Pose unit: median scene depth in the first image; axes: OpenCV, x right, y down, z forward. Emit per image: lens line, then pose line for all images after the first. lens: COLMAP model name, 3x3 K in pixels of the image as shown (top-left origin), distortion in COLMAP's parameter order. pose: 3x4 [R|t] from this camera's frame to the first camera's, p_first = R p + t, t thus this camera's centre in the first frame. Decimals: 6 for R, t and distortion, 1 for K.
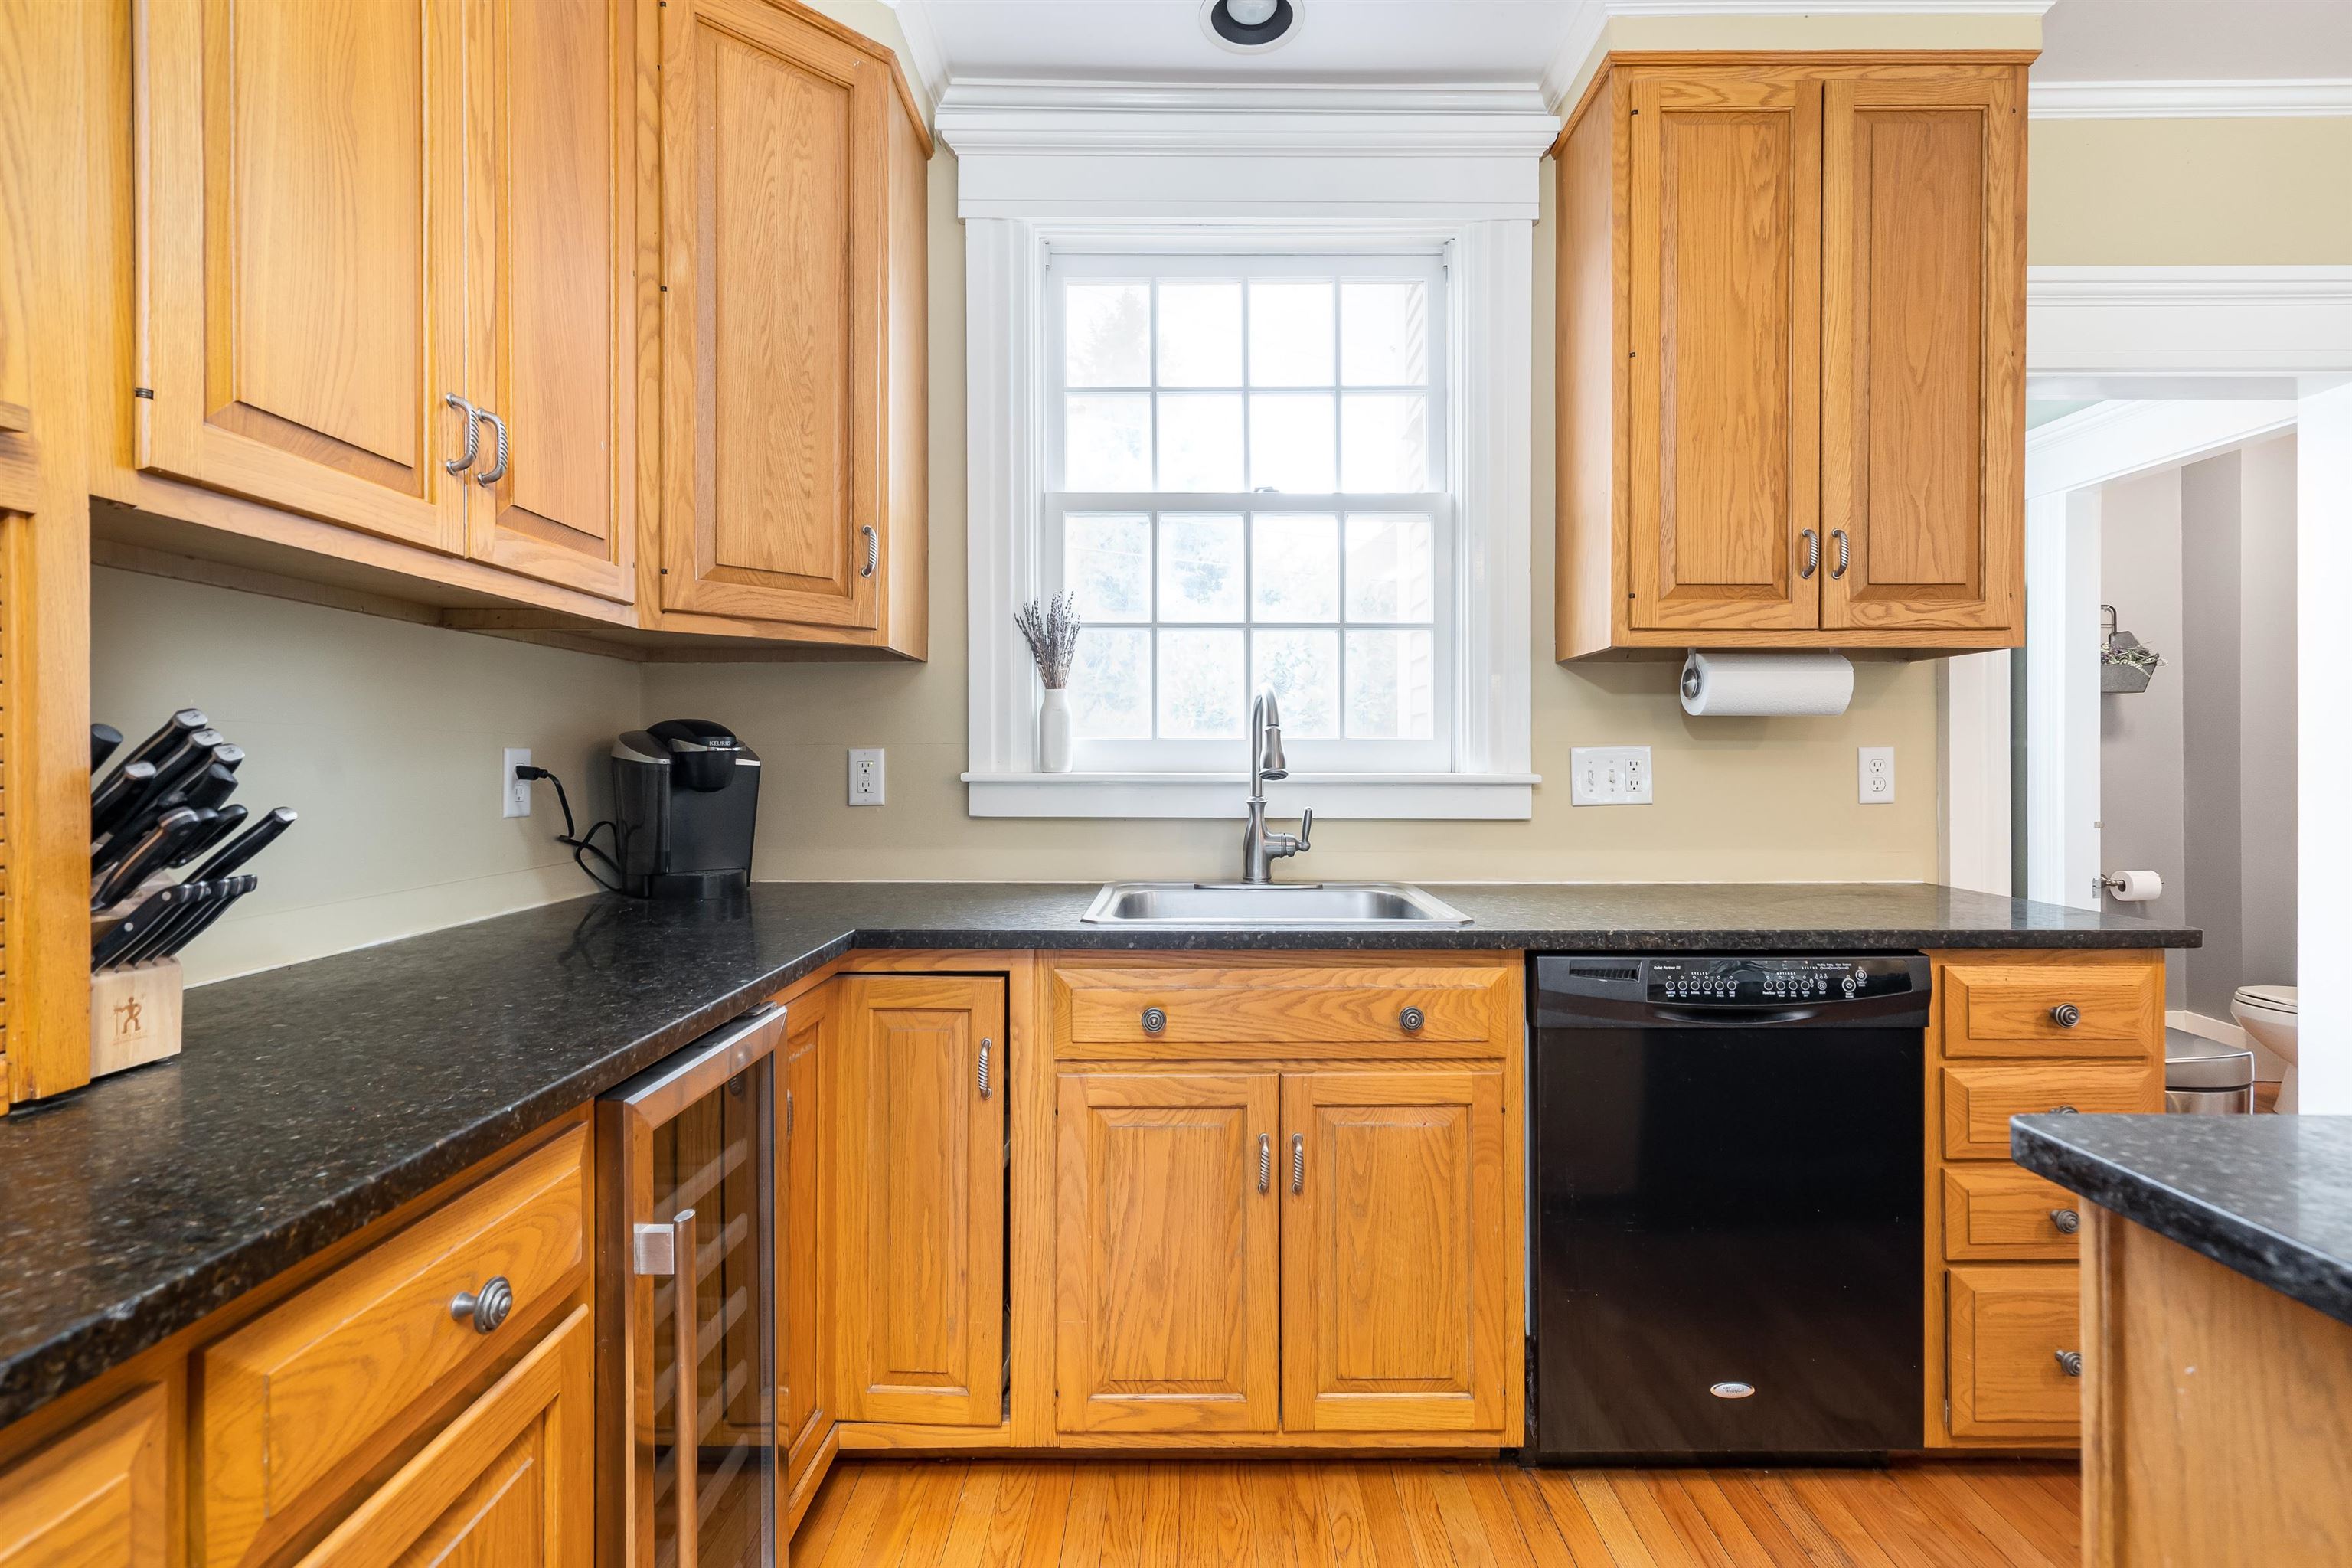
lens RADIAL K [[1086.8, 0, 1183.8], [0, 1086.8, 771.4], [0, 0, 1]] dist [0.005397, 0.001583]
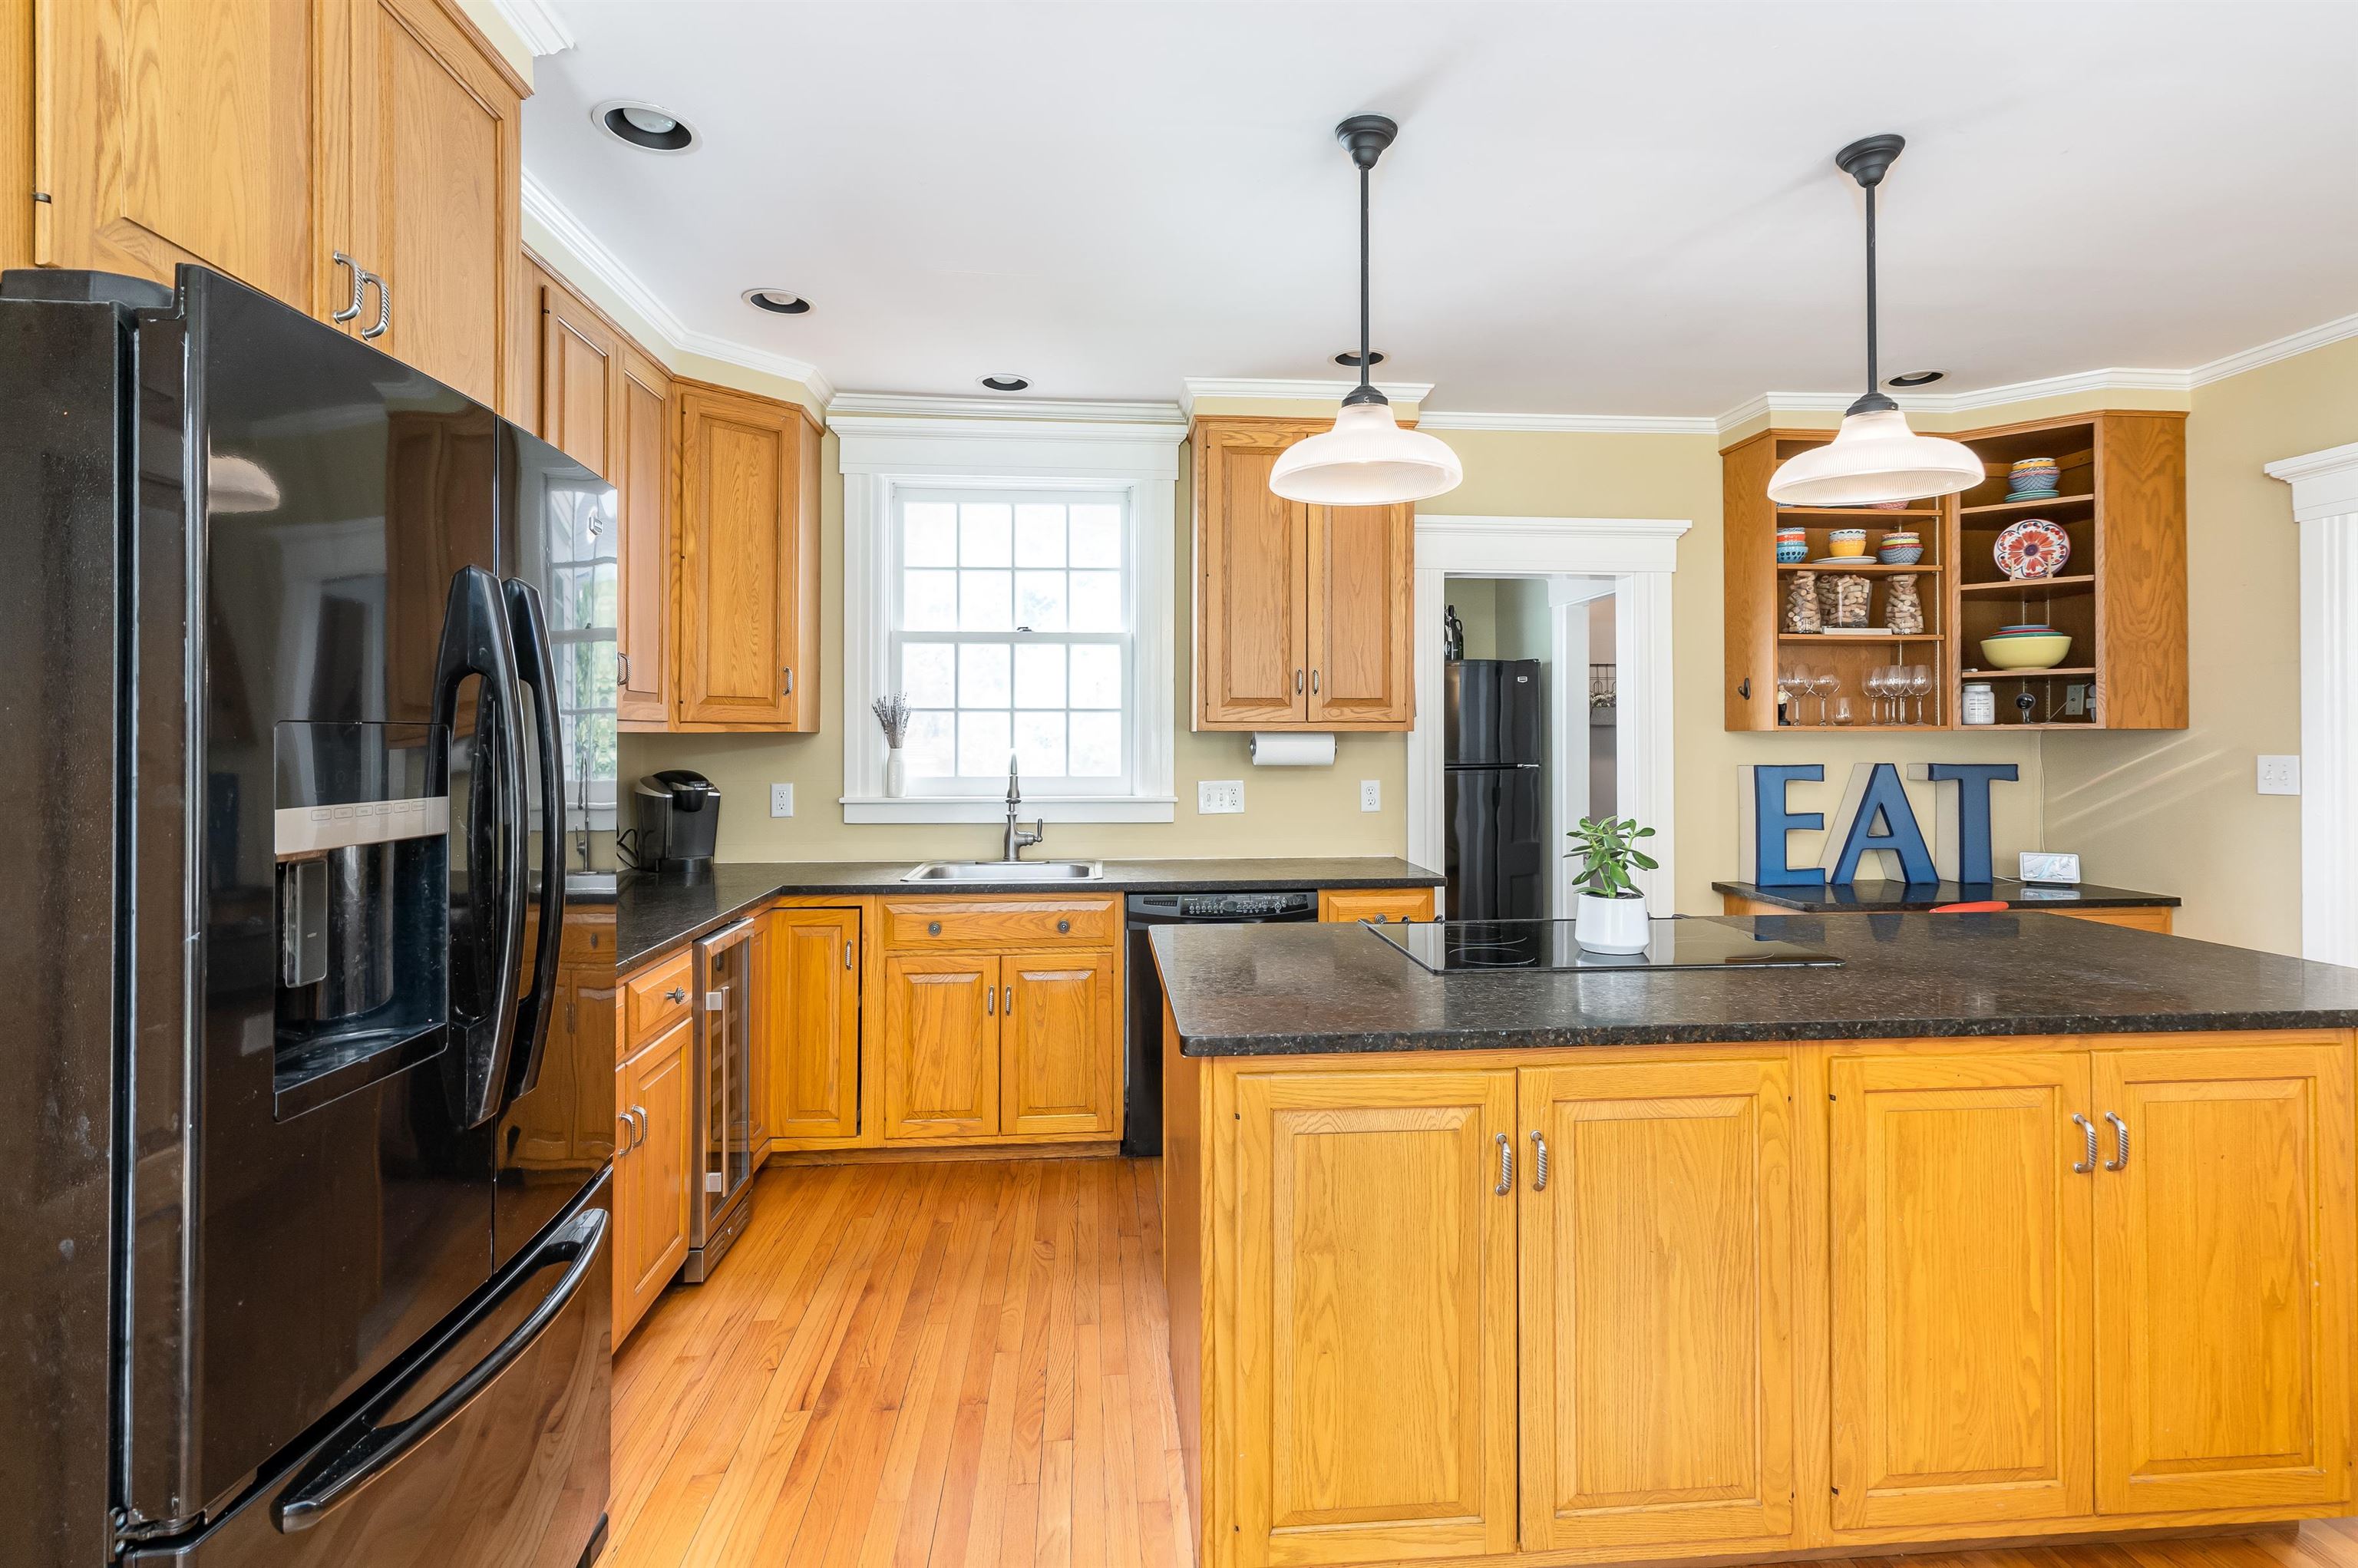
lens RADIAL K [[1089.5, 0, 1174.9], [0, 1089.5, 730.0], [0, 0, 1]] dist [0.005397, 0.001583]
pose [[0.996005, 0.000697, 0.089295, 0.189390], [0.001412, 0.999721, -0.023559, -0.072726], [-0.089286, 0.023591, 0.995727, -0.853198]]
